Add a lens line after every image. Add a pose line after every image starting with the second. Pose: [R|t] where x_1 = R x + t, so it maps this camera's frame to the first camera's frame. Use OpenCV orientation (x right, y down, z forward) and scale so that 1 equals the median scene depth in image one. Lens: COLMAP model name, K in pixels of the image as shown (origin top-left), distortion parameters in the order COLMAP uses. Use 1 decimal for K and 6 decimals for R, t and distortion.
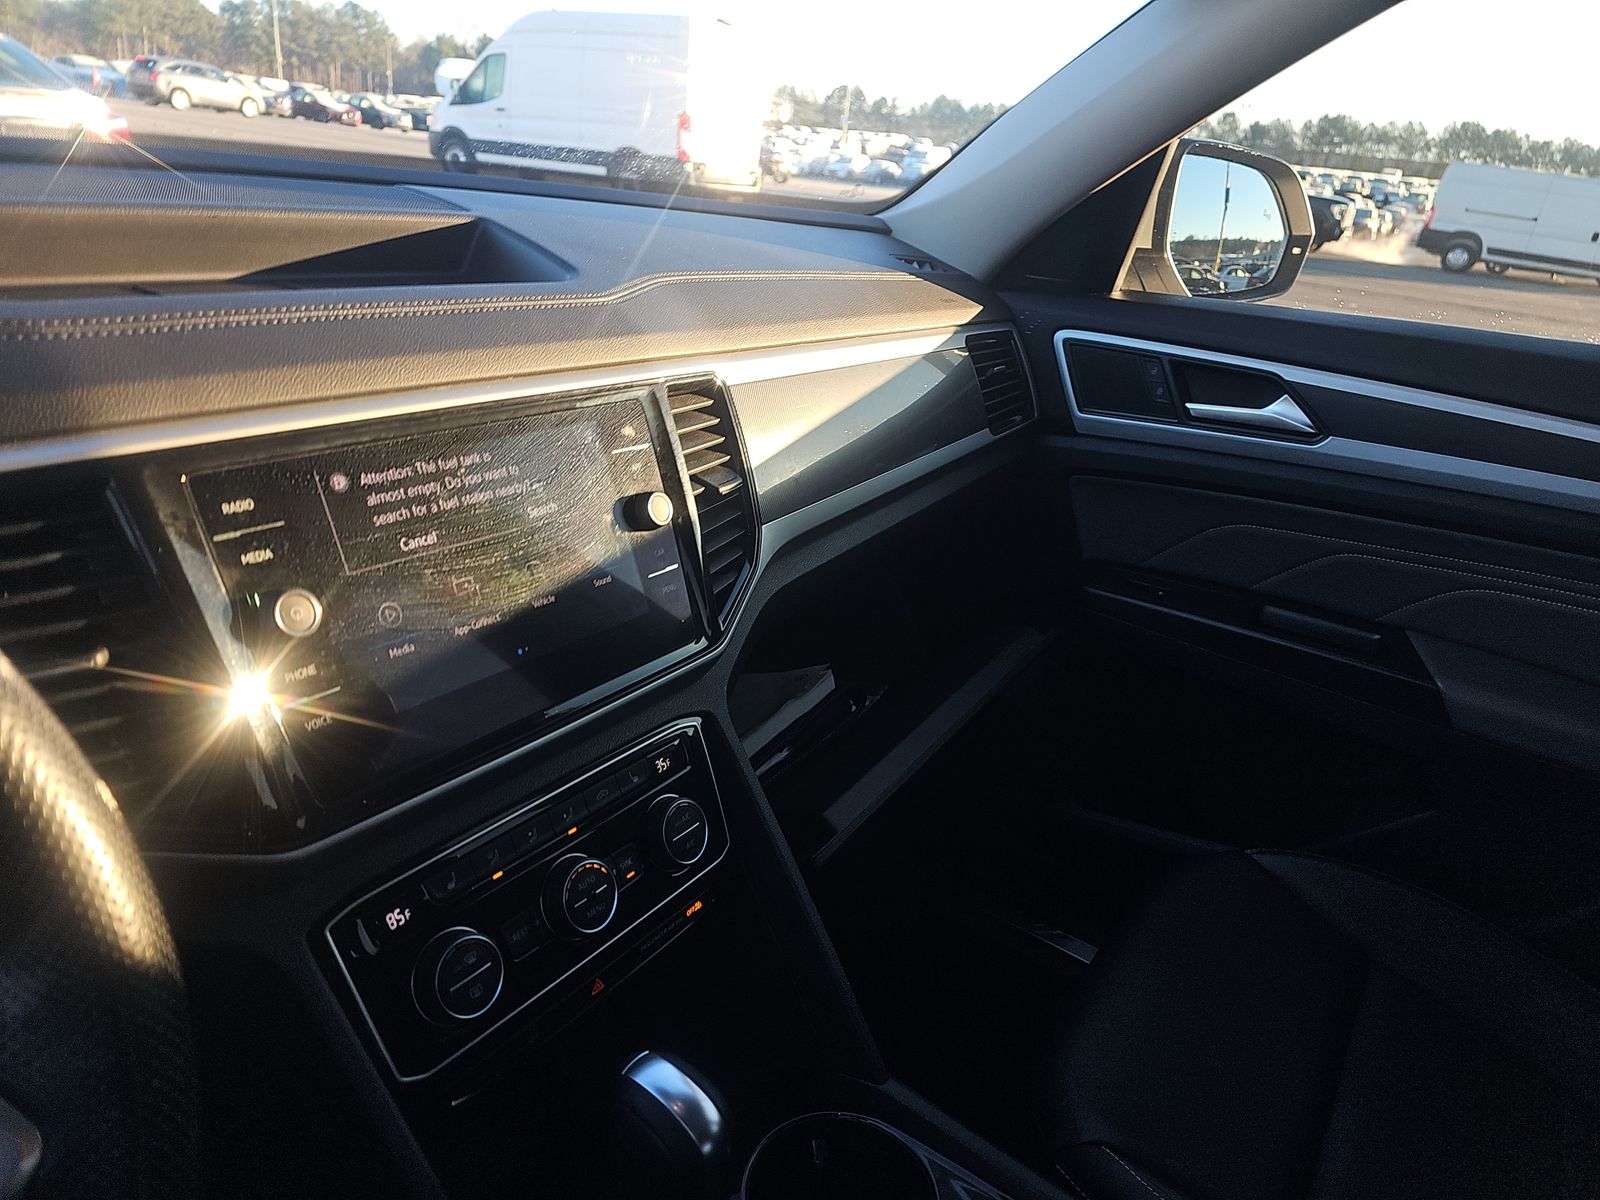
lens RADIAL K [[1058.6, 0, 795.8], [0, 1058.6, 597.6], [0, 0, 1]] dist [-0.006094, -0.007349]
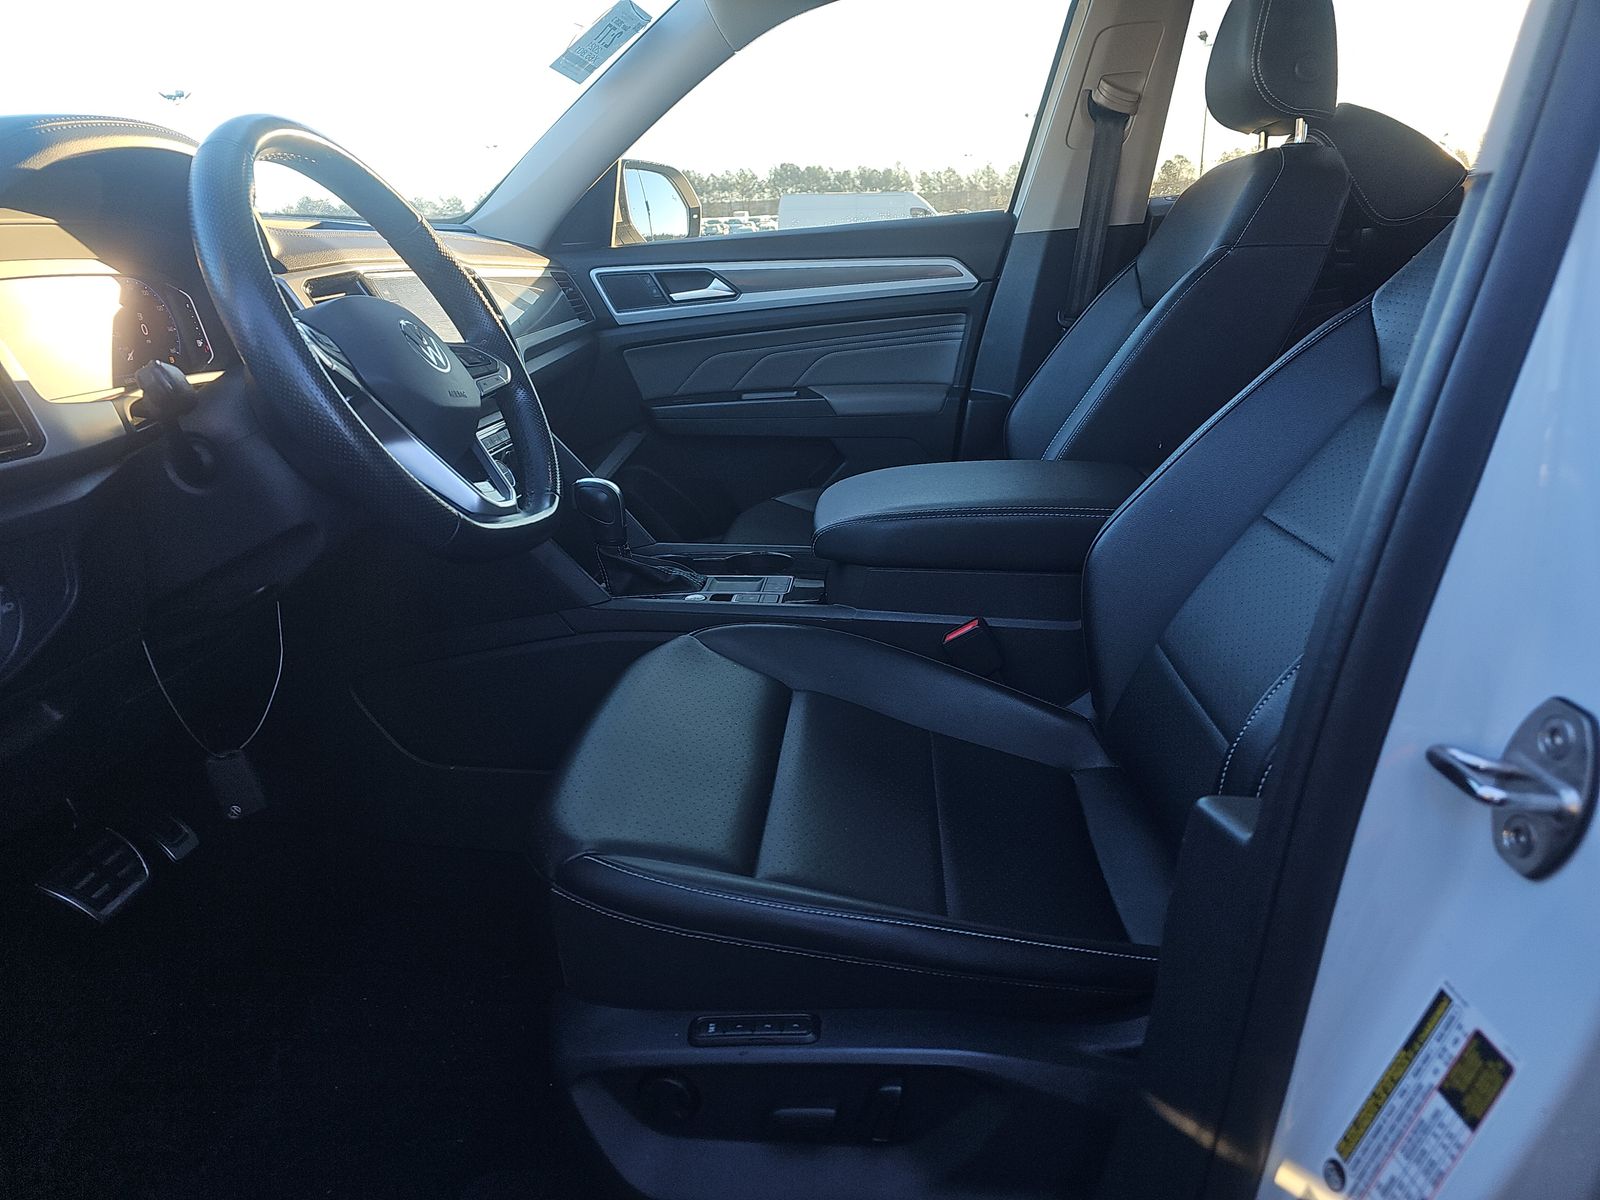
lens RADIAL K [[1058.6, 0, 801.5], [0, 1058.6, 600.1], [0, 0, 1]] dist [-0.006094, -0.007349]
pose [[0.851013, -0.289303, 0.438270, -0.369945], [0.316804, 0.948428, 0.010903, 0.346550], [-0.418822, 0.129567, 0.898777, -0.634915]]
